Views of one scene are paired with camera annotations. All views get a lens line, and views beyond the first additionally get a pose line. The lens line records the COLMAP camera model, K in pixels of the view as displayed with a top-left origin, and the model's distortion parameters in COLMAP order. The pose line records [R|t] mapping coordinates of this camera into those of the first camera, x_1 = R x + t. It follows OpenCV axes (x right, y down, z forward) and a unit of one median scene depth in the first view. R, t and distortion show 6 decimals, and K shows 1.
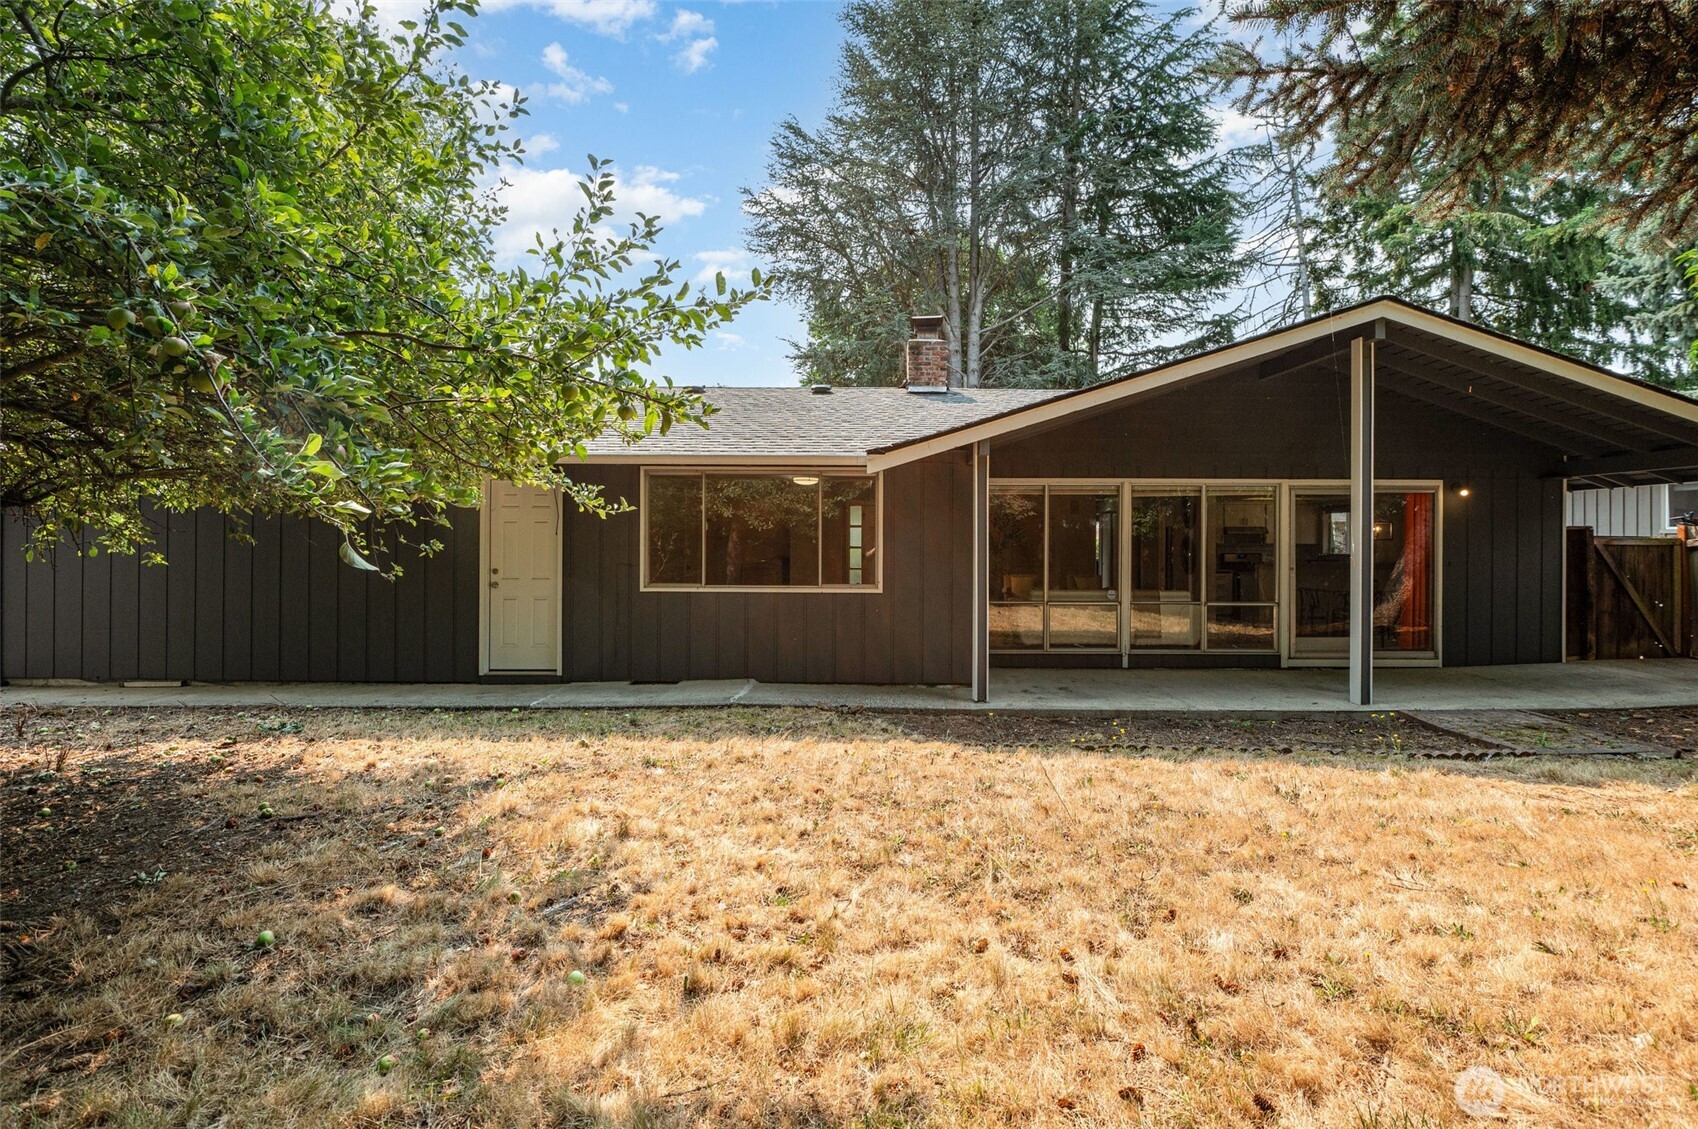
lens RADIAL K [[780.6, 0, 846.1], [0, 780.6, 561.8], [0, 0, 1]] dist [0.003586, 0.000049]
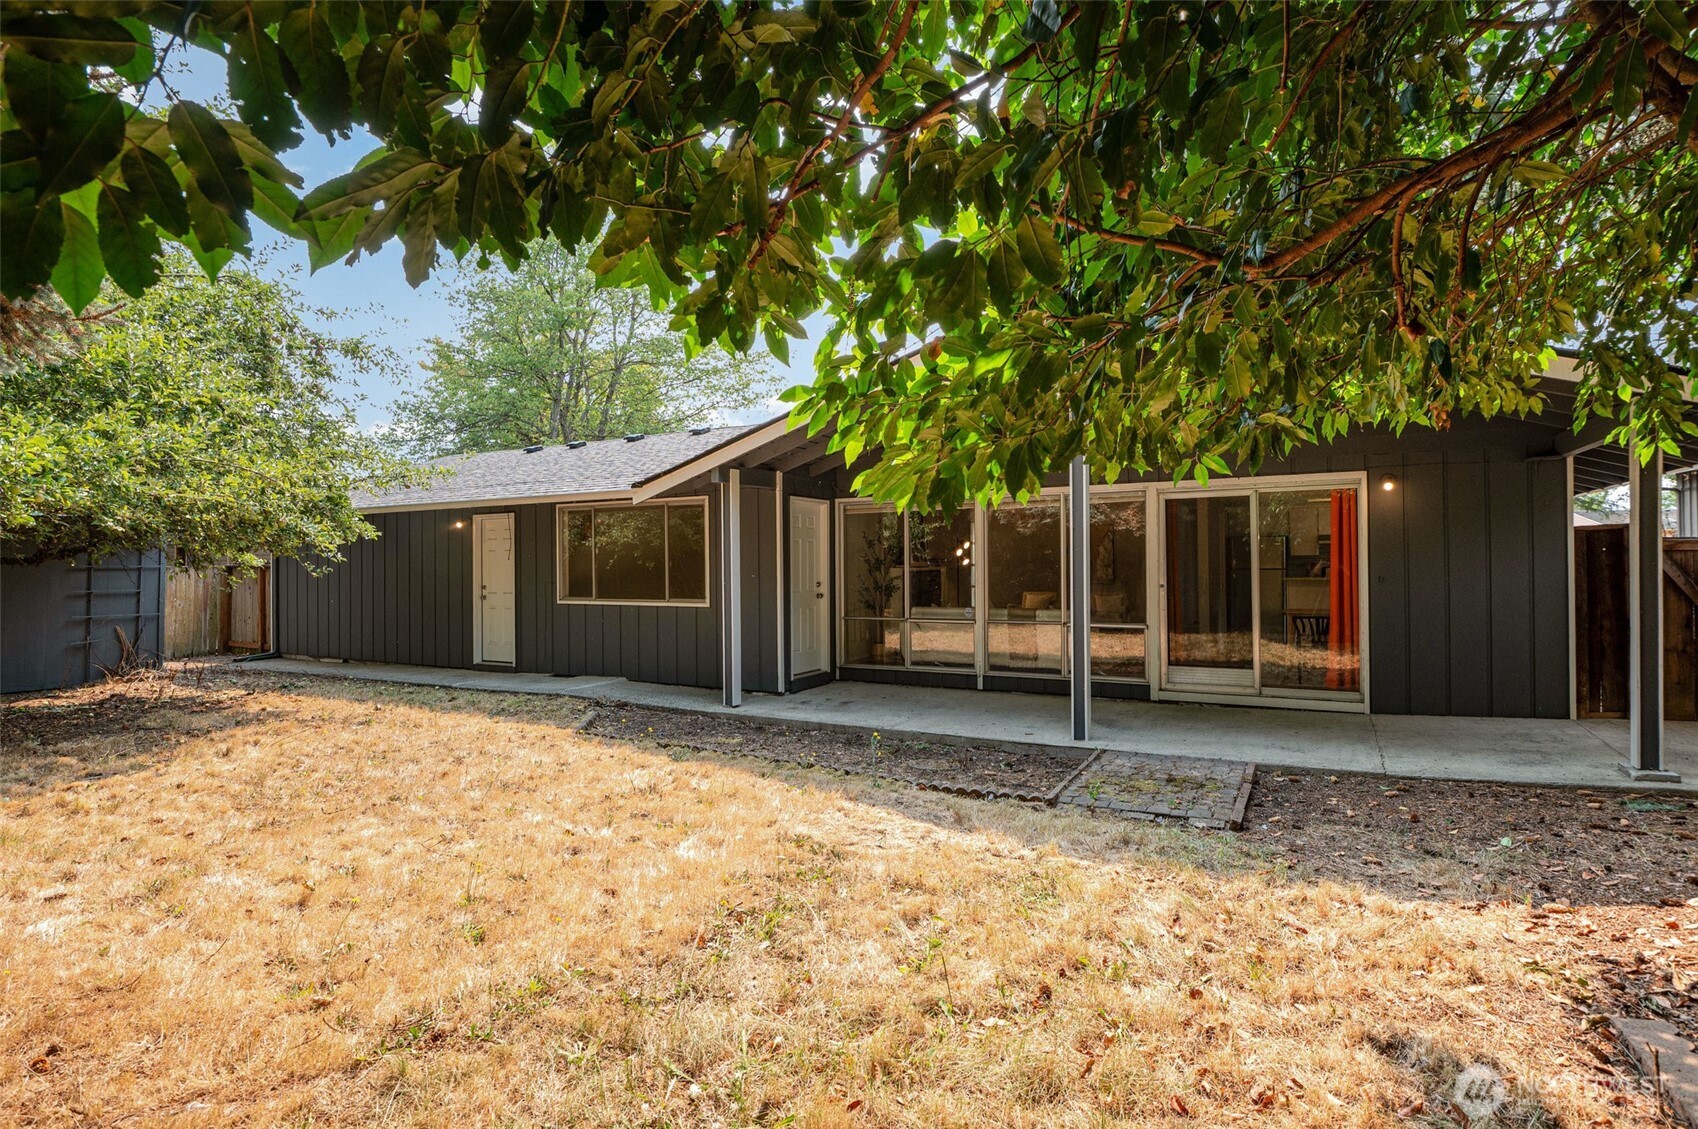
lens RADIAL K [[780.6, 0, 840.9], [0, 780.6, 568.6], [0, 0, 1]] dist [0.003586, 0.000049]
pose [[0.893235, -0.009345, -0.449492, 0.671125], [0.004230, 0.999914, -0.012384, -0.000594], [0.449569, 0.009160, 0.893198, 0.077921]]
